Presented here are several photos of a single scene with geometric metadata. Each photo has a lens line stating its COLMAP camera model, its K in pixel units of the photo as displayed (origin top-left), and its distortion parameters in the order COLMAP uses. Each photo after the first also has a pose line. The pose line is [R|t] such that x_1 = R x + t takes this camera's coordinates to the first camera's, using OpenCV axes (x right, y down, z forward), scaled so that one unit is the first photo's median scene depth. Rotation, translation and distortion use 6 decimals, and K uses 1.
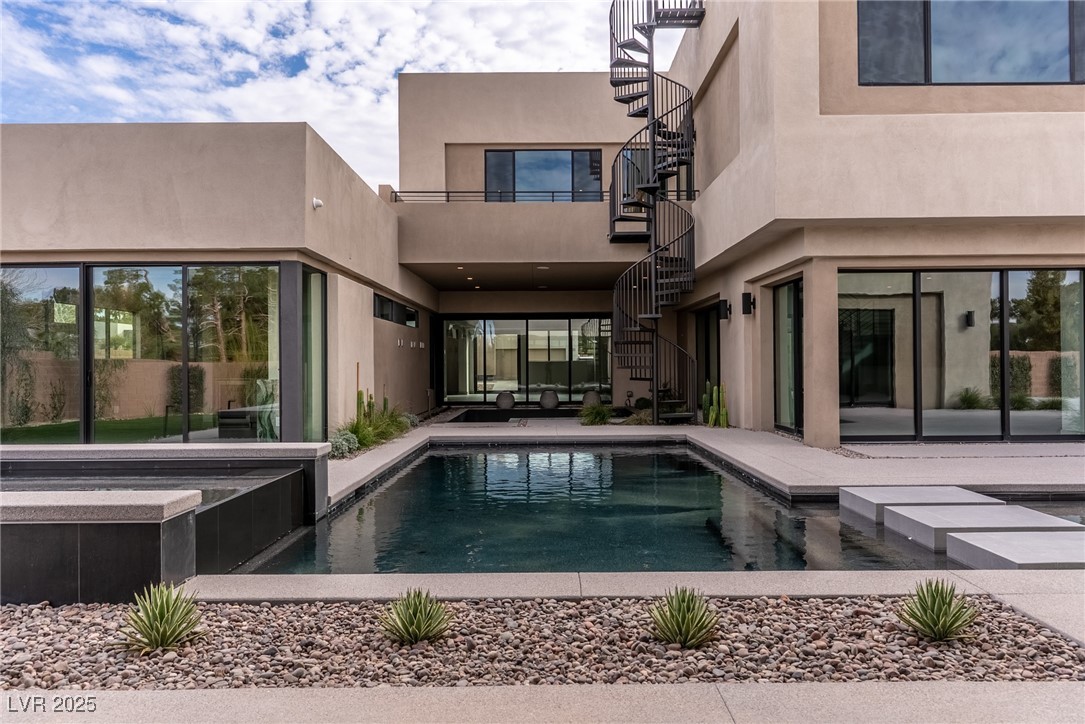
lens RADIAL K [[865.0, 0, 542.5], [0, 865.0, 362.0], [0, 0, 1]] dist [0.102845, -0.136516]
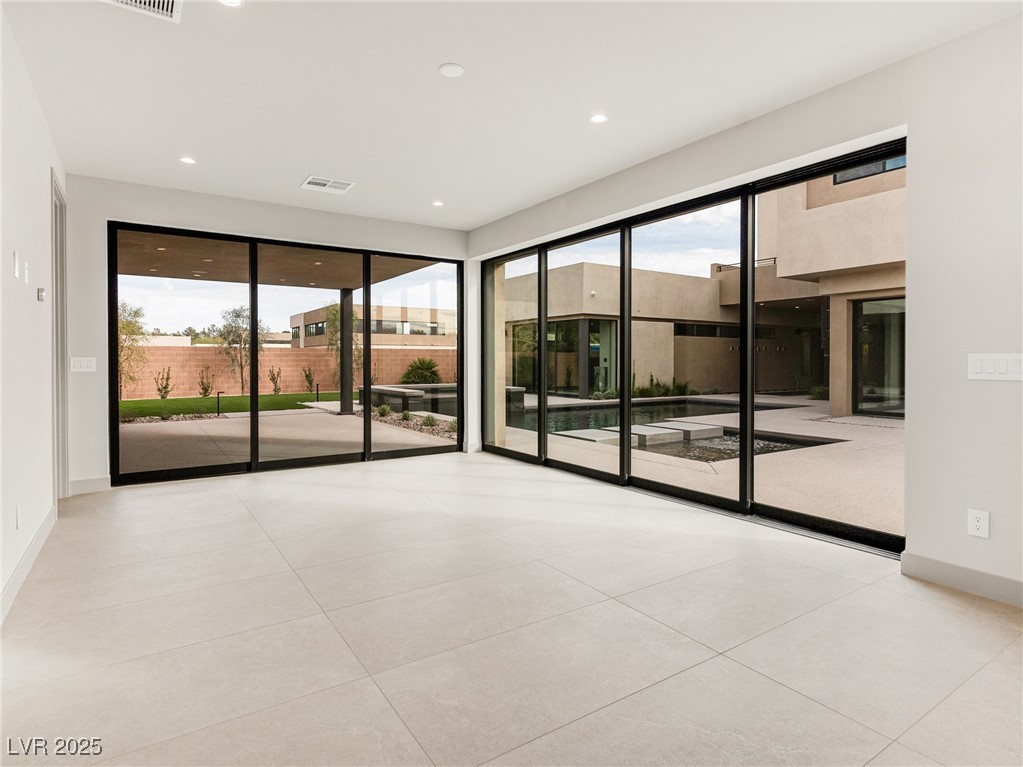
lens RADIAL K [[550.3, 0, 511.5], [0, 550.3, 383.5], [0, 0, 1]] dist [0.000991, 0.000044]
pose [[0.548265, 0.043356, -0.835180, 0.577504], [-0.001978, 0.998720, 0.050547, -0.006328], [0.836302, -0.026061, 0.547649, -0.016763]]
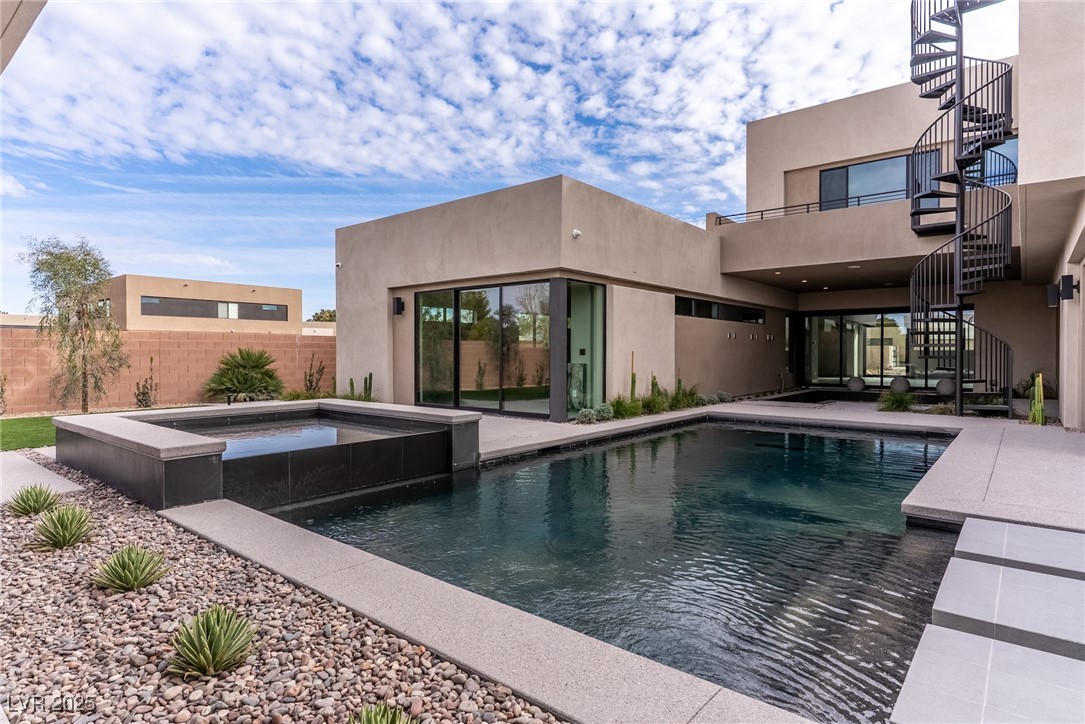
lens RADIAL K [[574.0, 0, 542.5], [0, 574.0, 362.0], [0, 0, 1]] dist [0.005572, 0.001394]
pose [[0.769554, 0.018556, -0.638312, 0.173307], [-0.004471, 0.999710, 0.023671, -0.002371], [0.638566, -0.015362, 0.769413, 0.181894]]
